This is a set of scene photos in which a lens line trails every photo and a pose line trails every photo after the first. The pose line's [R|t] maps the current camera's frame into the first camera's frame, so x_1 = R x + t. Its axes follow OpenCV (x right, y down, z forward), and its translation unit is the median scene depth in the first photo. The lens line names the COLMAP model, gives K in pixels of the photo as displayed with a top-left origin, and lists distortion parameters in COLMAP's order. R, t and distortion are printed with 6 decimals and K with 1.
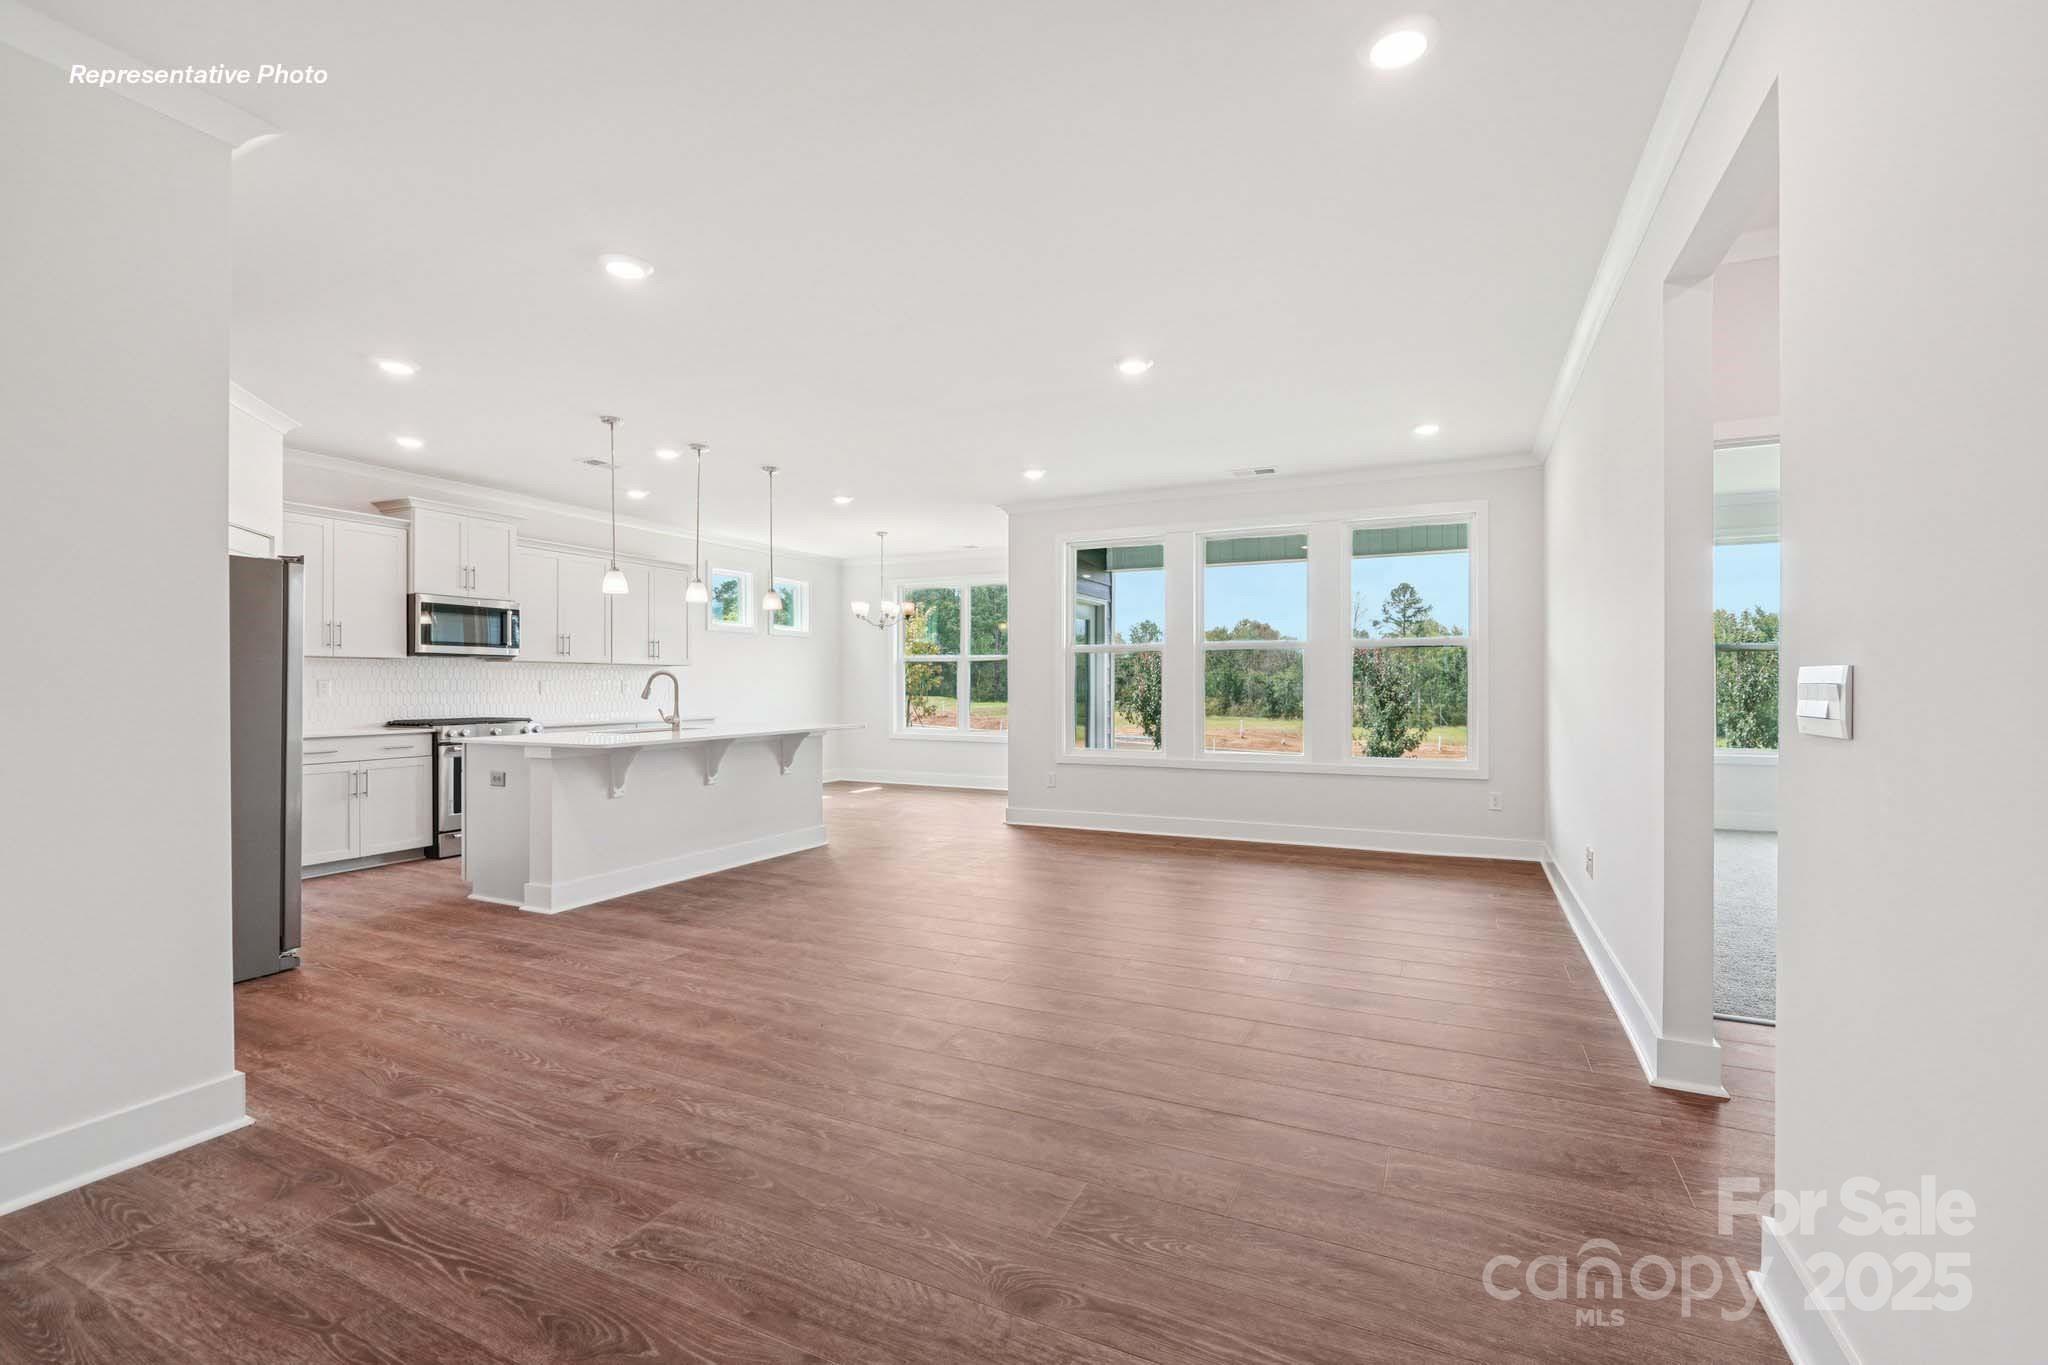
lens RADIAL K [[880.1, 0, 1032.1], [0, 880.1, 684.1], [0, 0, 1]] dist [-0.015174, 0.005424]
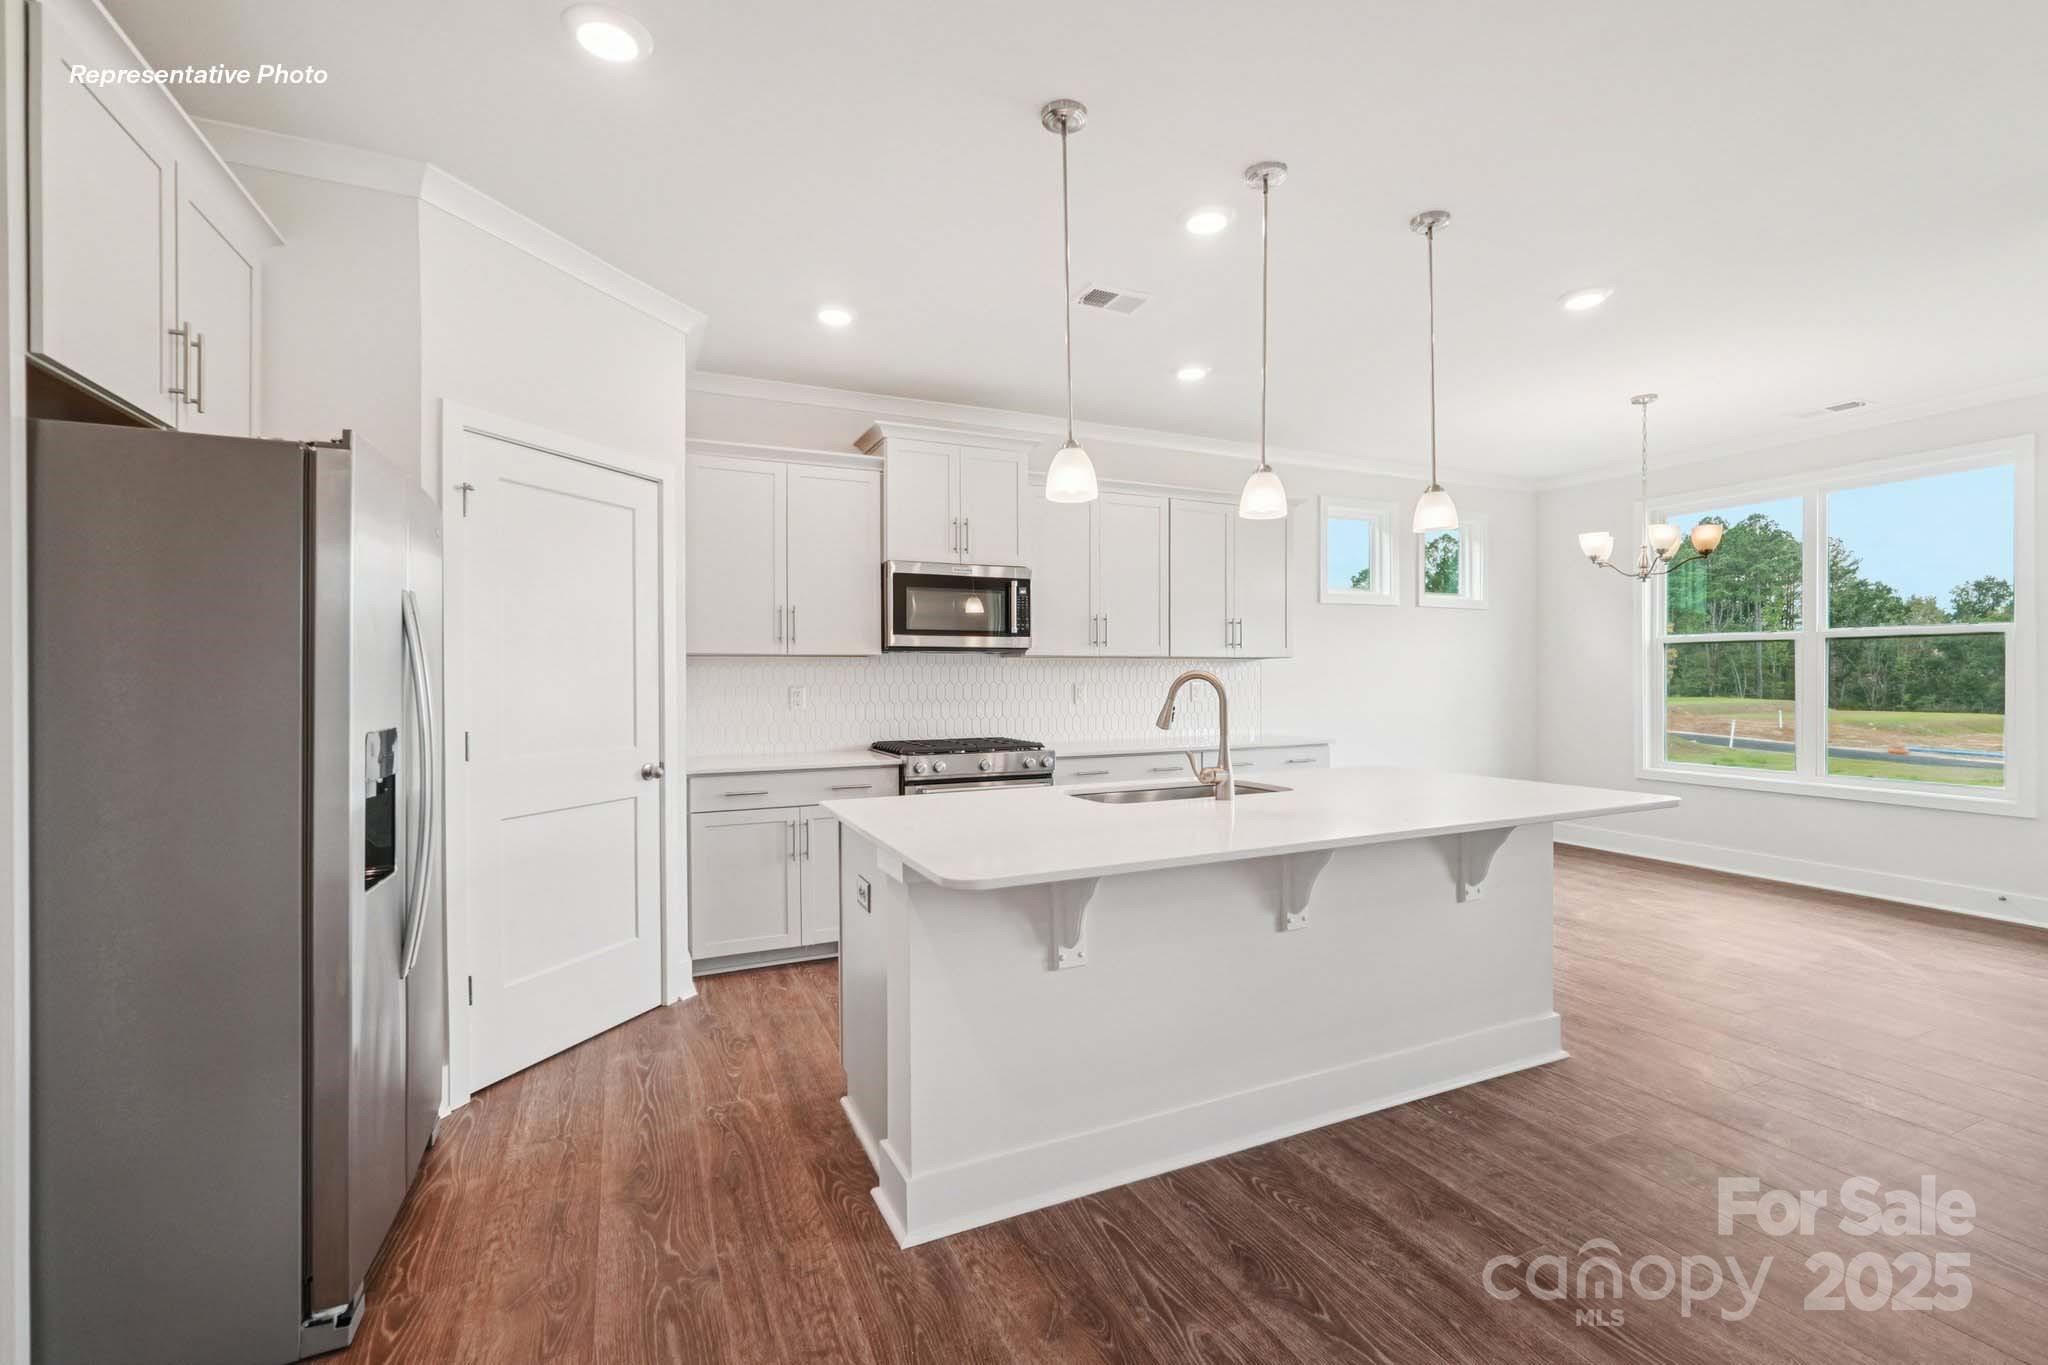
lens RADIAL K [[880.1, 0, 1033.8], [0, 880.1, 685.0], [0, 0, 1]] dist [-0.015174, 0.005424]
pose [[0.768684, 0.001820, -0.639626, -0.170723], [0.005804, 0.999935, 0.009820, -0.011907], [0.639603, -0.011261, 0.768623, 0.535945]]
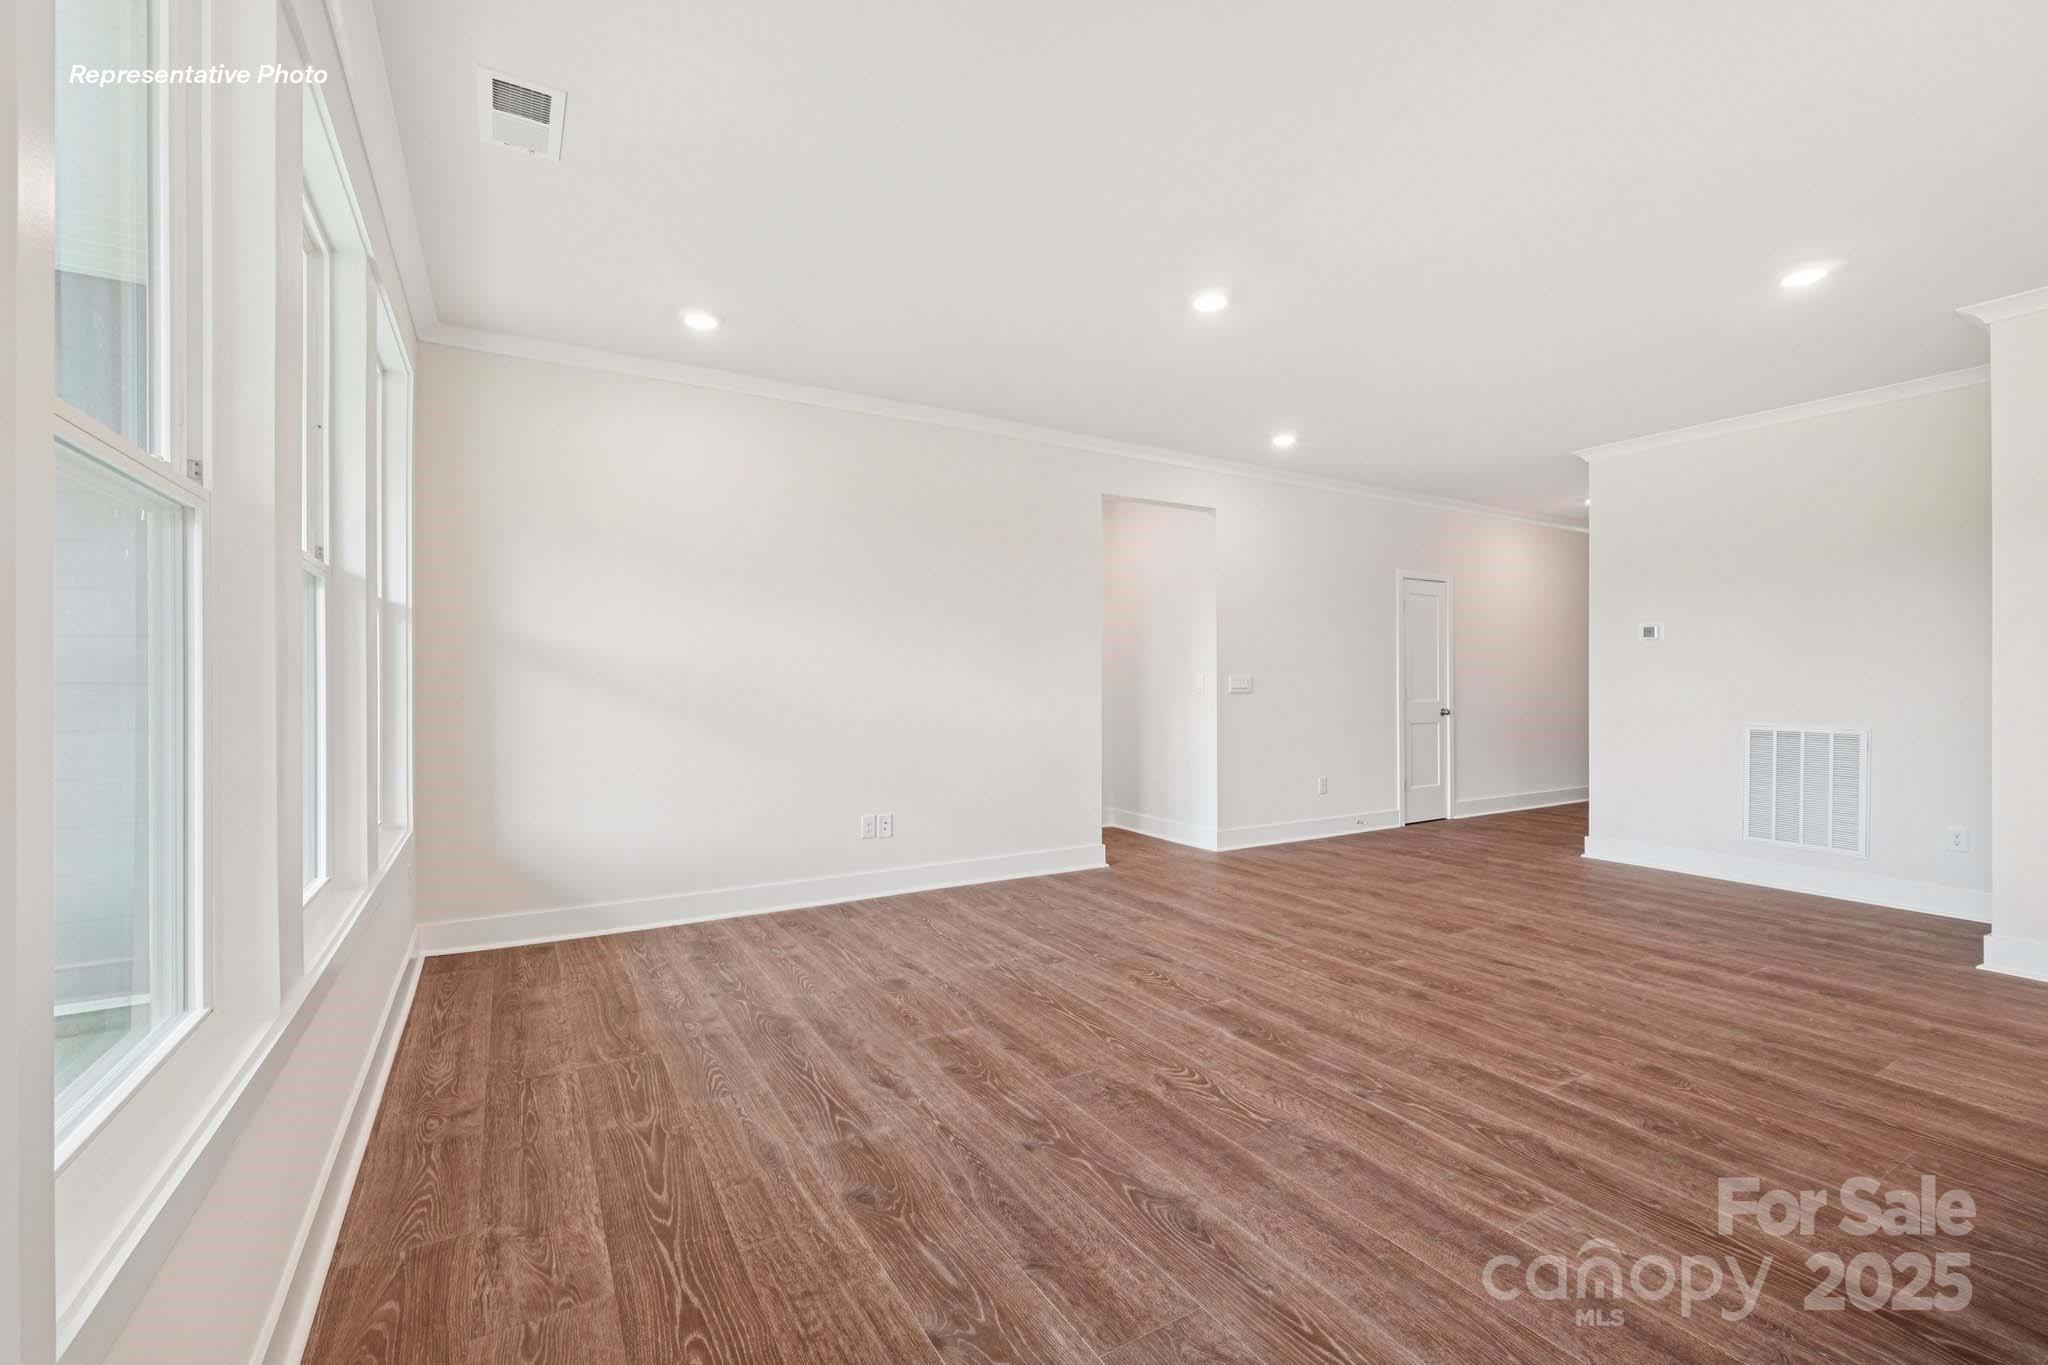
lens RADIAL K [[880.1, 0, 1034.6], [0, 880.1, 680.4], [0, 0, 1]] dist [-0.015174, 0.005424]
pose [[-0.831449, 0.002940, 0.555594, -0.146492], [0.002976, 0.999995, -0.000839, 0.000444], [-0.555593, 0.000956, -0.831454, 1.235262]]
